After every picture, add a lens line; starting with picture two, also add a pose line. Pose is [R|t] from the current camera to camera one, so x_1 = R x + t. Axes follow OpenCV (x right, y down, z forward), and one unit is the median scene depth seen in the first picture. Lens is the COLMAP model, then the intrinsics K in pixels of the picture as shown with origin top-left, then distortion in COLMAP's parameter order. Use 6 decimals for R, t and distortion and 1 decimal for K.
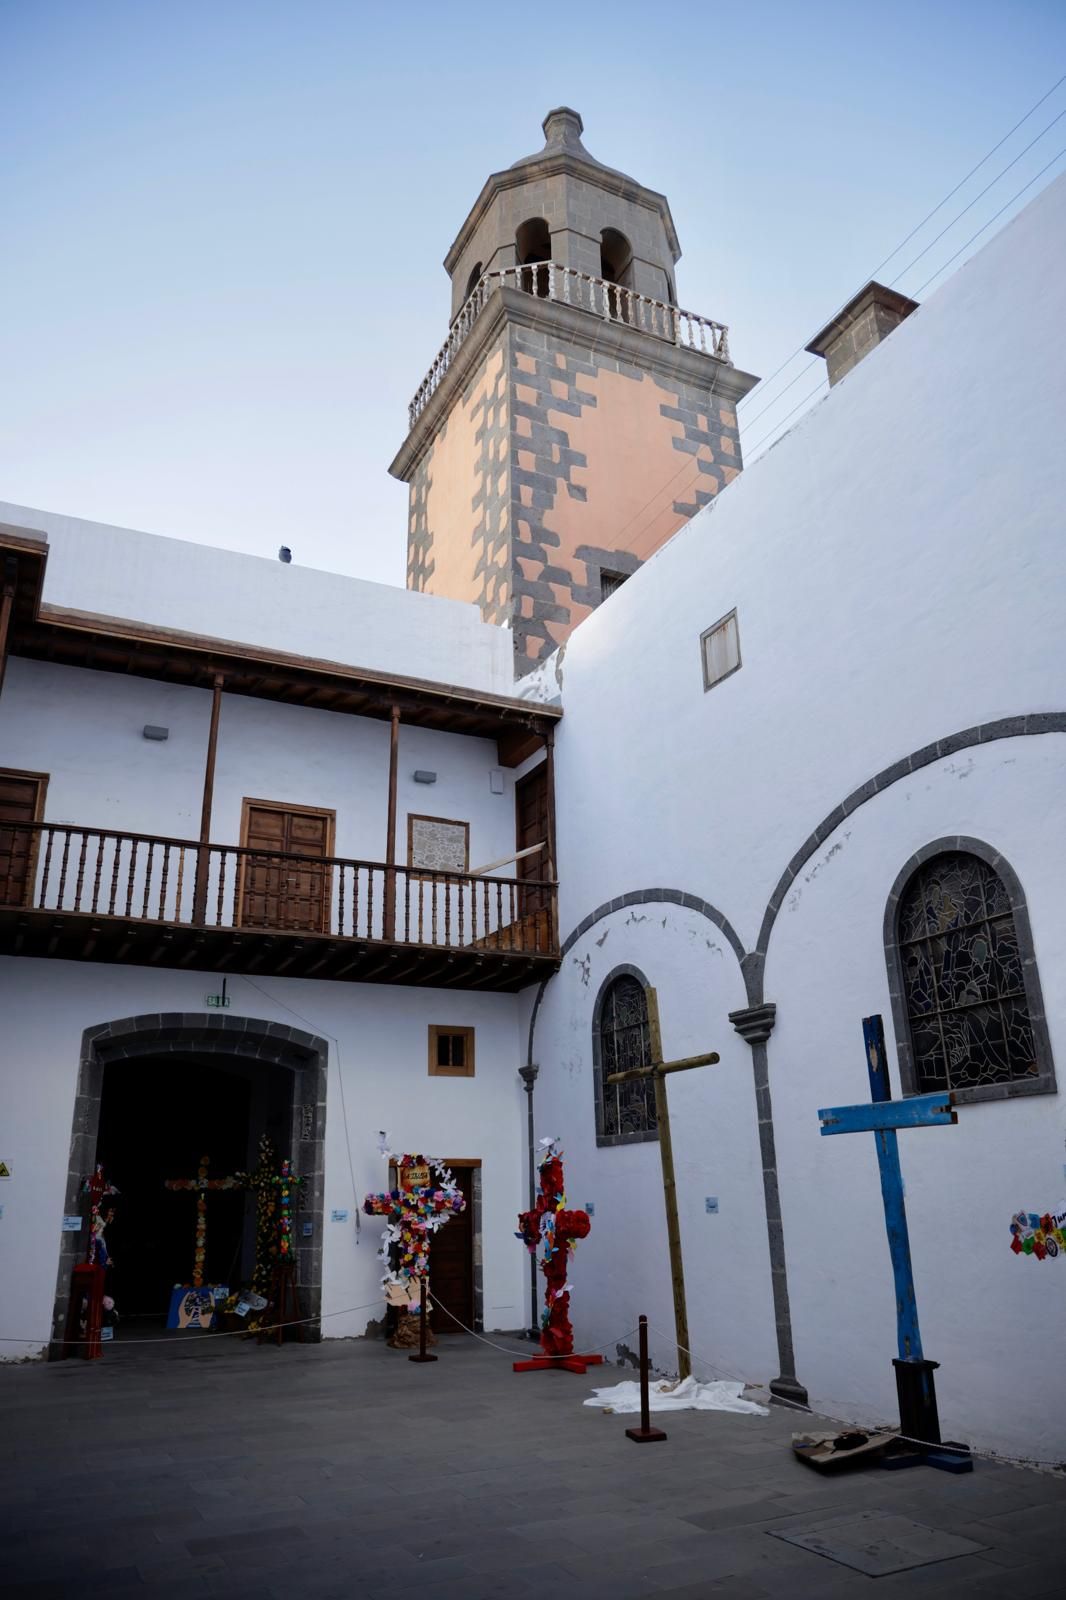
lens RADIAL K [[1088.6, 0, 533.0], [0, 1088.6, 800.0], [0, 0, 1]] dist [-0.085749, 0.052548]
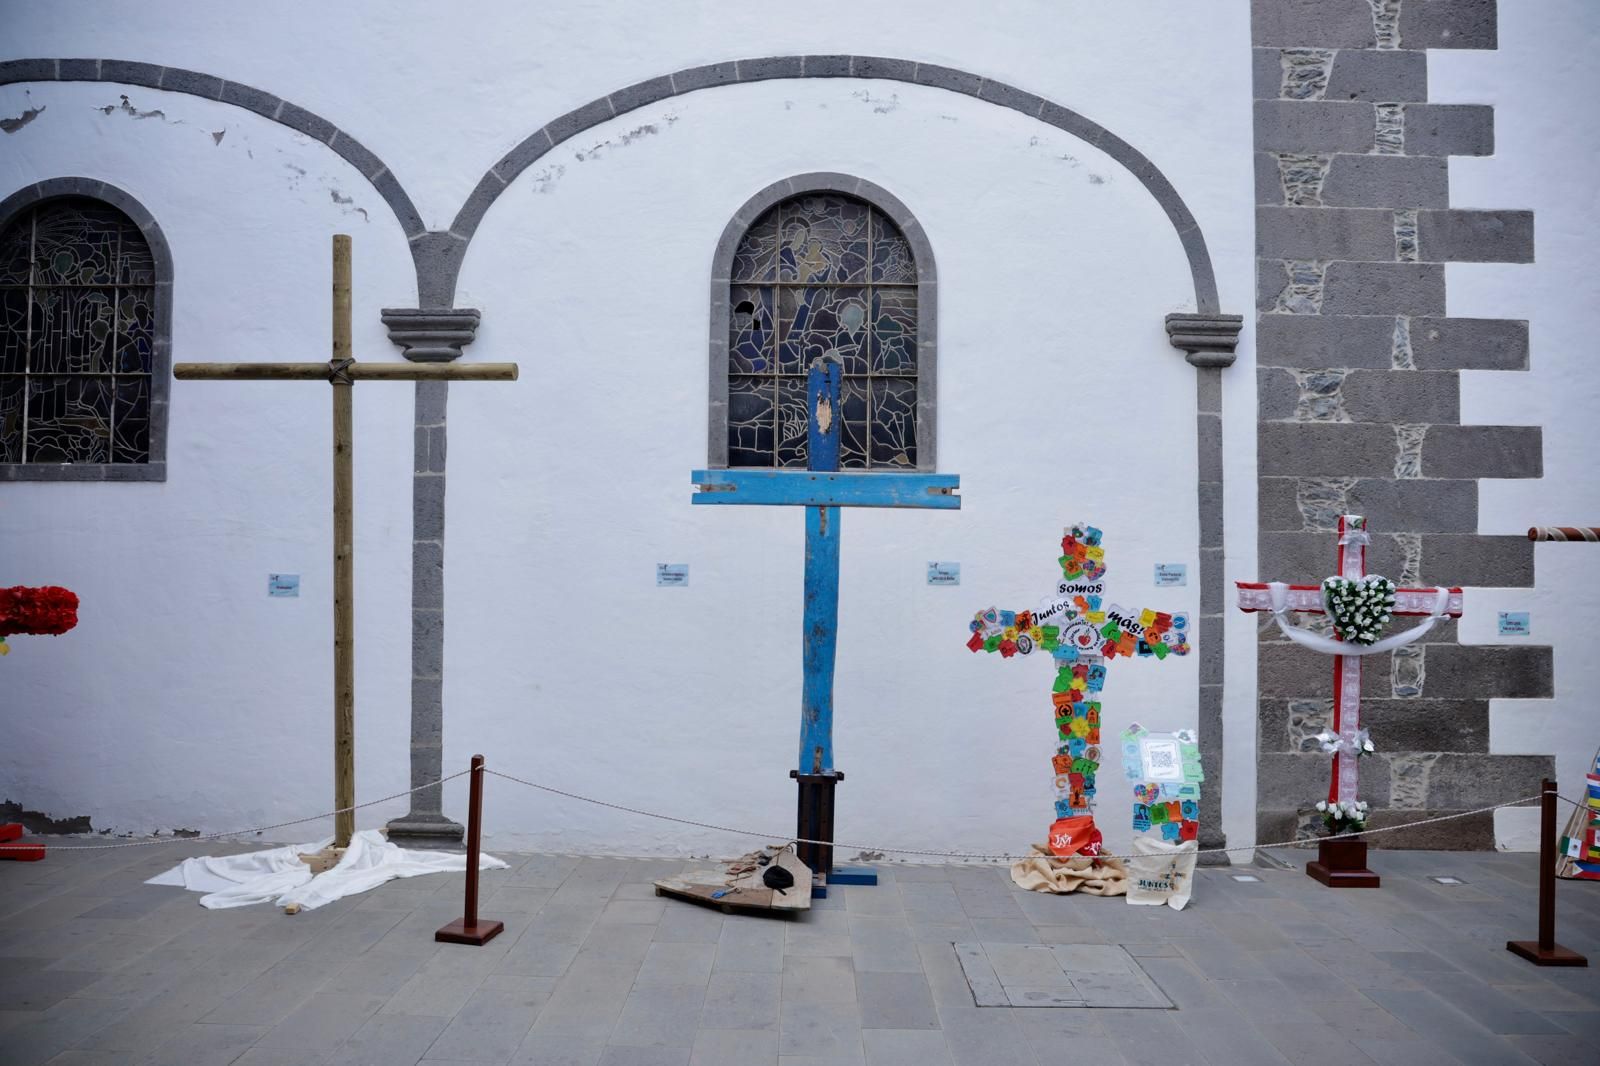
lens RADIAL K [[1089.0, 0, 803.9], [0, 1089.0, 537.0], [0, 0, 1]] dist [-0.092938, 0.062863]
pose [[0.449821, 0.064654, 0.890775, -0.225742], [-0.330776, 0.938511, 0.098916, 0.146694], [-0.829607, -0.339142, 0.443548, 0.372980]]
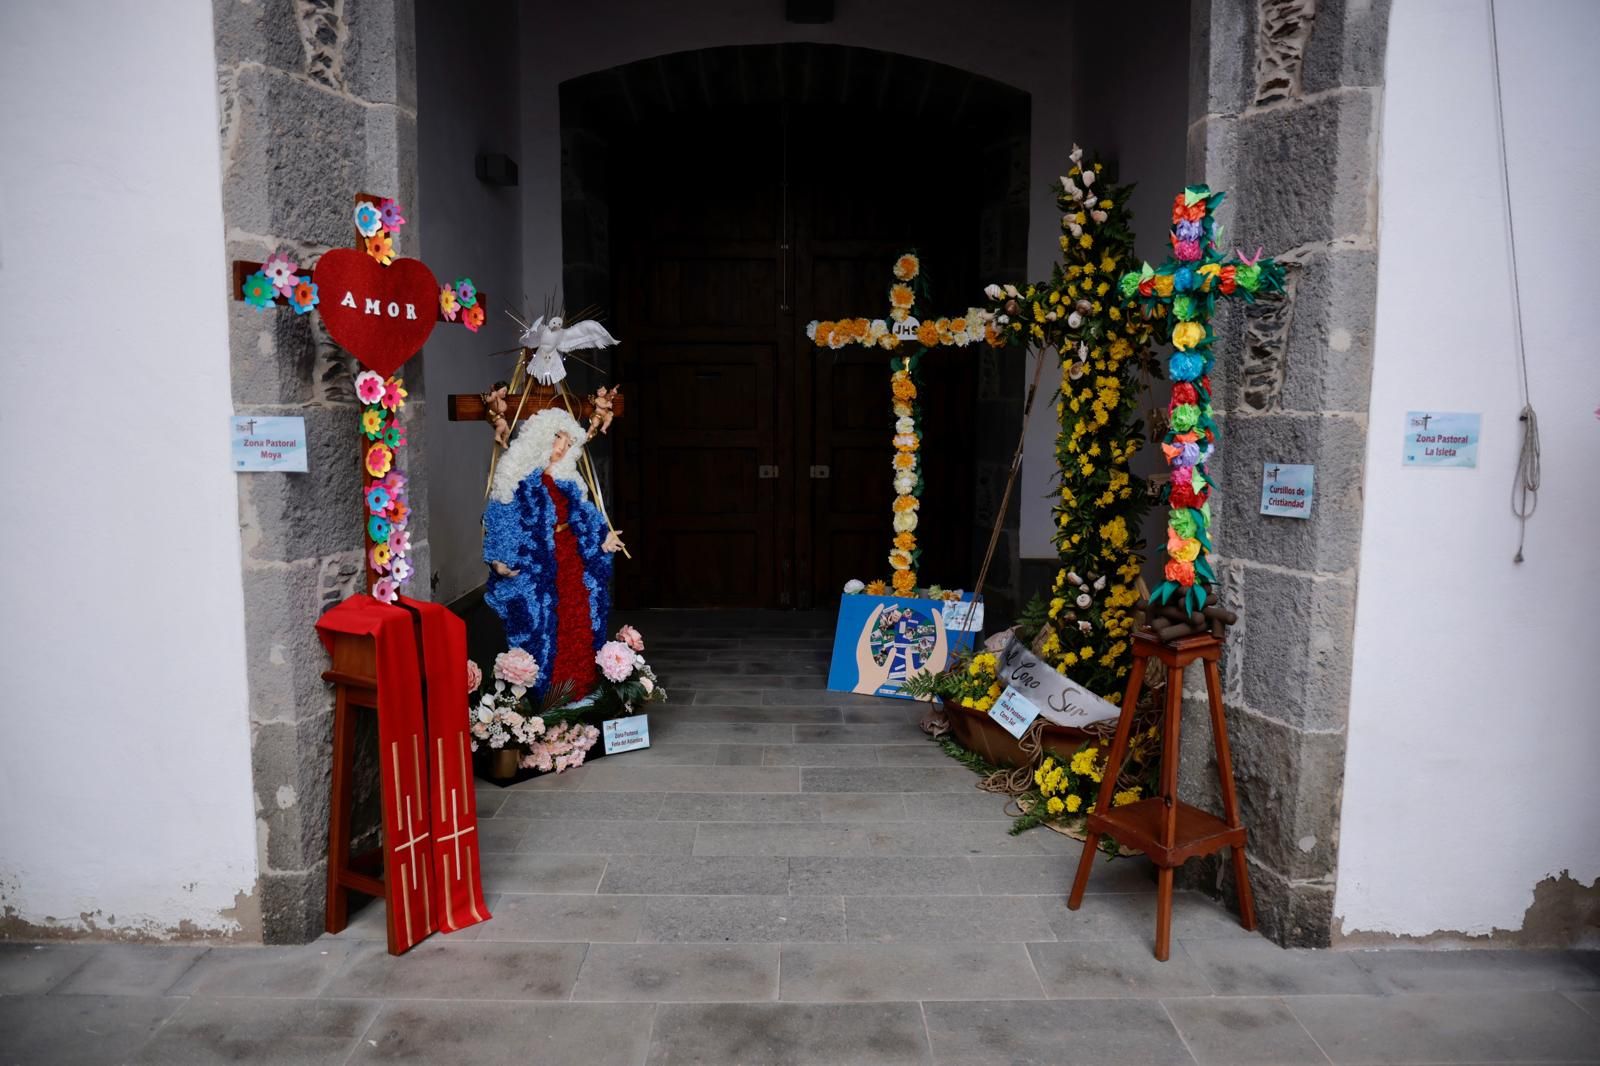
lens RADIAL K [[1103.7, 0, 795.3], [0, 1103.7, 532.6], [0, 0, 1]] dist [-0.092236, 0.060148]
pose [[0.894815, 0.085169, -0.438238, -0.207321], [0.127799, 0.891685, 0.434241, 0.304042], [0.427754, -0.444571, 0.787009, 0.793290]]
